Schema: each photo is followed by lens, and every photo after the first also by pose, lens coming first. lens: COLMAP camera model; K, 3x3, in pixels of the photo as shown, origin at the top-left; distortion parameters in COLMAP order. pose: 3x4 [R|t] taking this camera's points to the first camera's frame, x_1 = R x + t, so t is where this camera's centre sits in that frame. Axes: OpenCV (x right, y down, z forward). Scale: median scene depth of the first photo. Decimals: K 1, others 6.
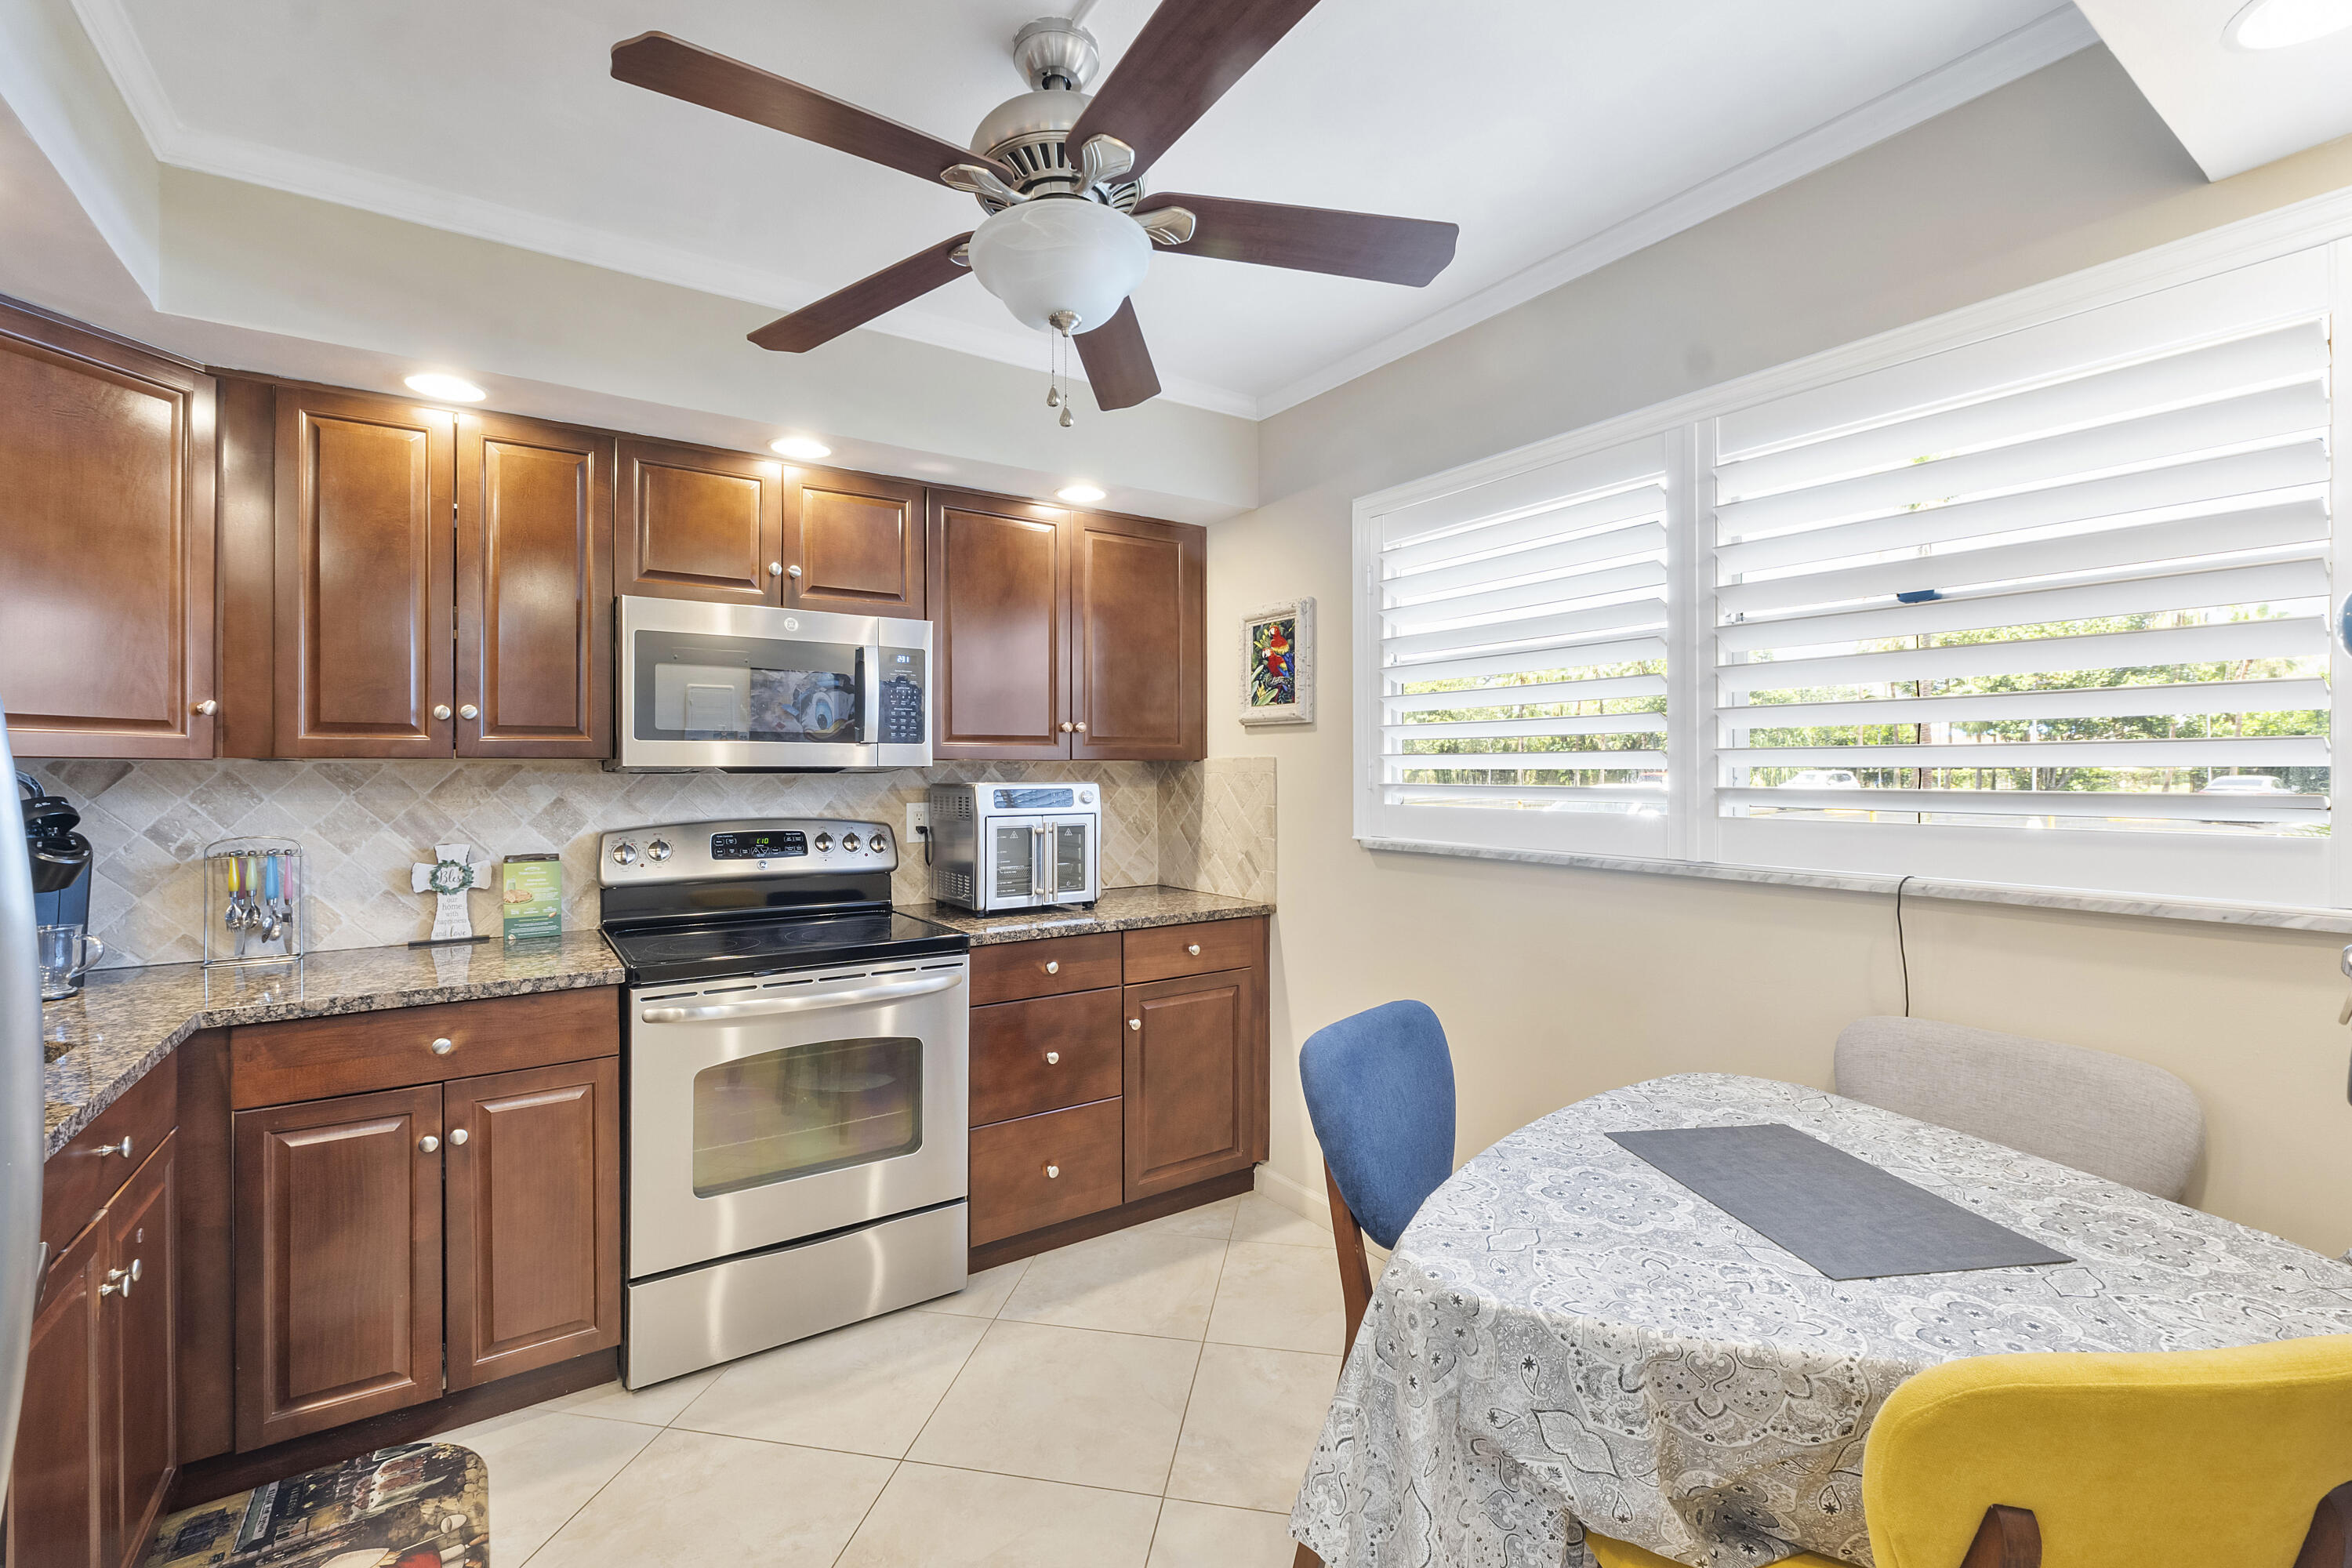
lens RADIAL K [[994.5, 0, 1170.0], [0, 994.5, 772.6], [0, 0, 1]] dist [-0.012289, -0.000046]
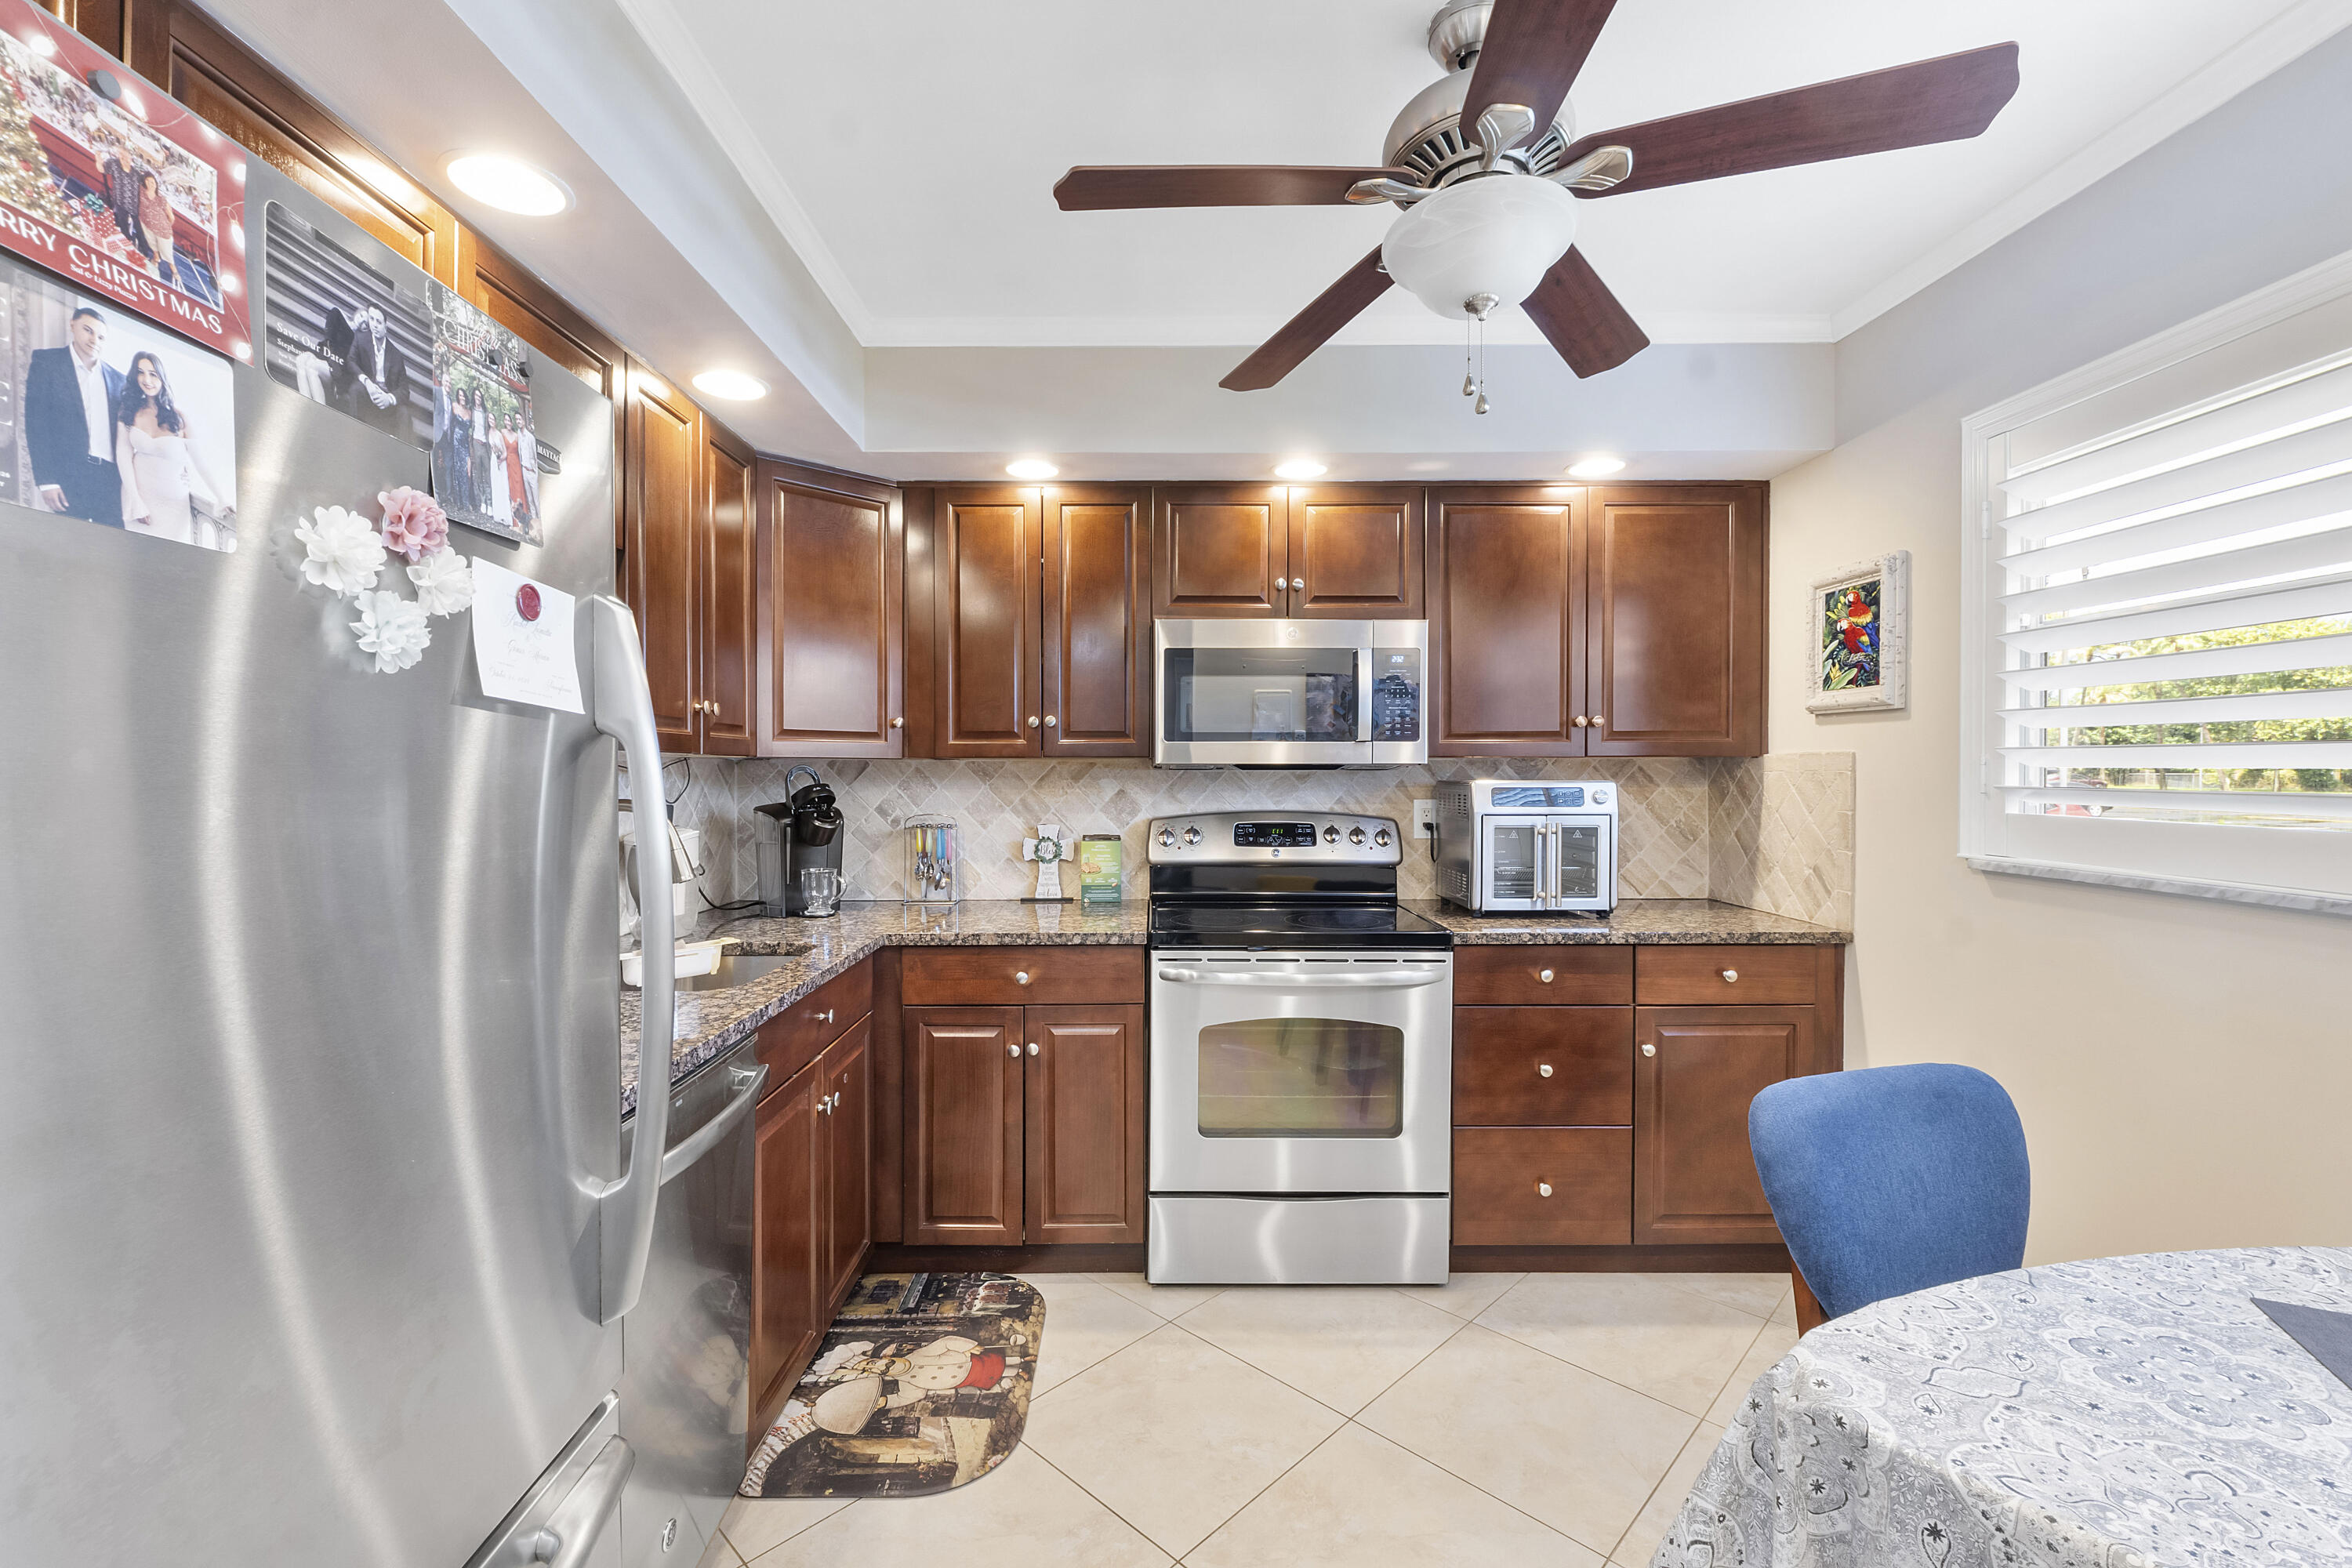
lens RADIAL K [[994.5, 0, 1153.1], [0, 994.5, 783.9], [0, 0, 1]] dist [-0.012289, -0.000046]
pose [[0.827768, 0.011338, -0.560955, 0.125647], [-0.003074, 0.999872, 0.015674, -0.000673], [0.561062, -0.011250, 0.827698, 0.010390]]
